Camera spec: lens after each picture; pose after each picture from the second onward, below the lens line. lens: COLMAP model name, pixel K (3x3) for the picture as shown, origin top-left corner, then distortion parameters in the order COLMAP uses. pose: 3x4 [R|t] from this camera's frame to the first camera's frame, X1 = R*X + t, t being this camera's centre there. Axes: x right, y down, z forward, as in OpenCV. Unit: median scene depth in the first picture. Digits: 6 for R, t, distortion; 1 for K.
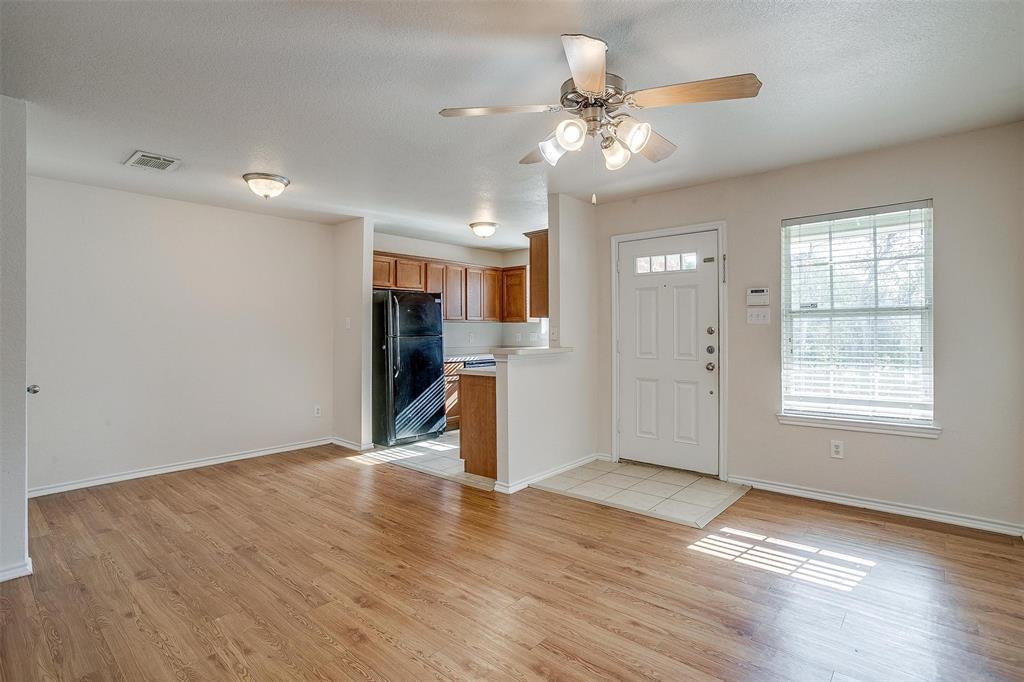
lens RADIAL K [[501.0, 0, 511.1], [0, 501.0, 331.6], [0, 0, 1]] dist [-0.049851, 0.025037]
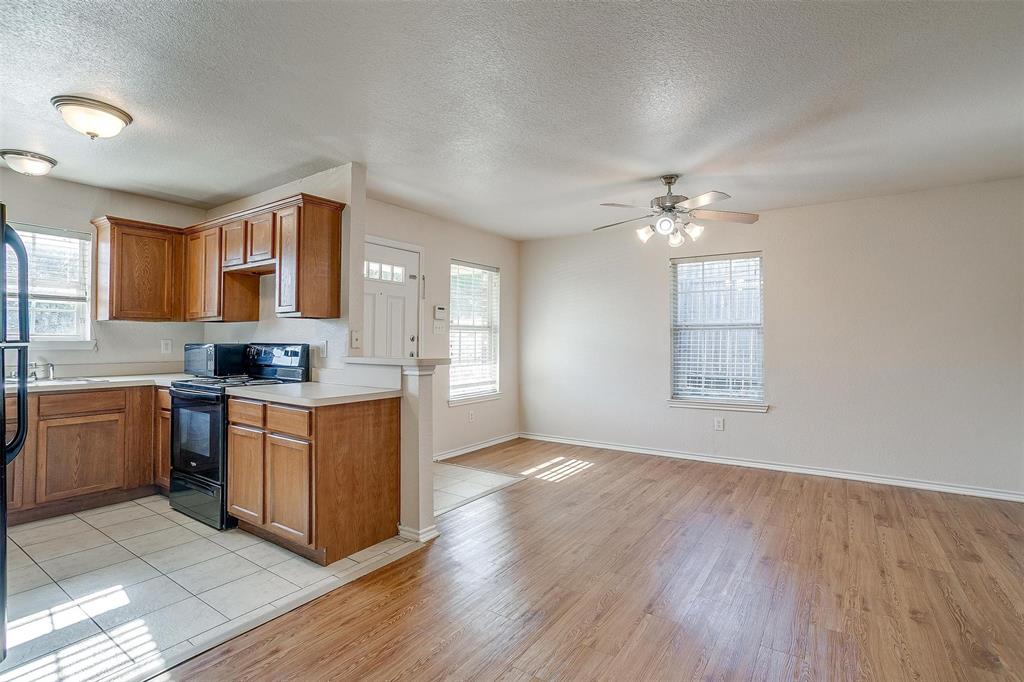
lens RADIAL K [[501.0, 0, 507.6], [0, 501.0, 329.7], [0, 0, 1]] dist [-0.049851, 0.025037]
pose [[-0.123031, 0.028710, 0.991988, -0.827014], [-0.003430, 0.999563, -0.029354, 0.011865], [-0.992397, -0.007014, -0.122878, 0.978074]]
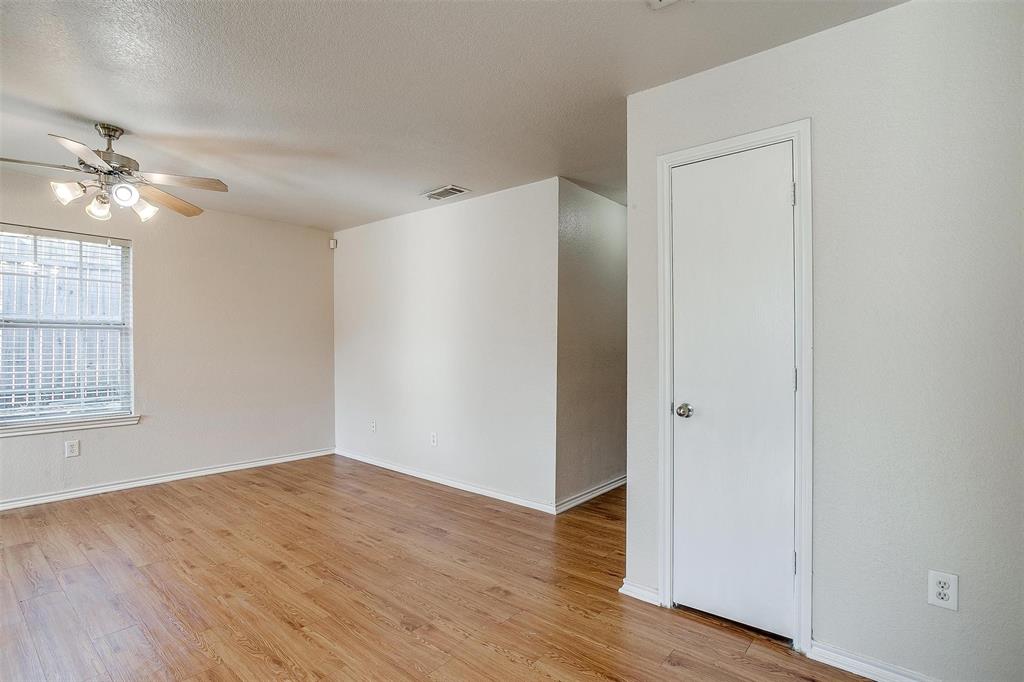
lens RADIAL K [[501.0, 0, 506.5], [0, 501.0, 347.9], [0, 0, 1]] dist [-0.049851, 0.025037]
pose [[-0.999774, 0.000226, -0.021281, -0.485260], [0.000257, 0.999999, -0.001443, 0.011862], [0.021280, -0.001448, -0.999772, 1.295814]]
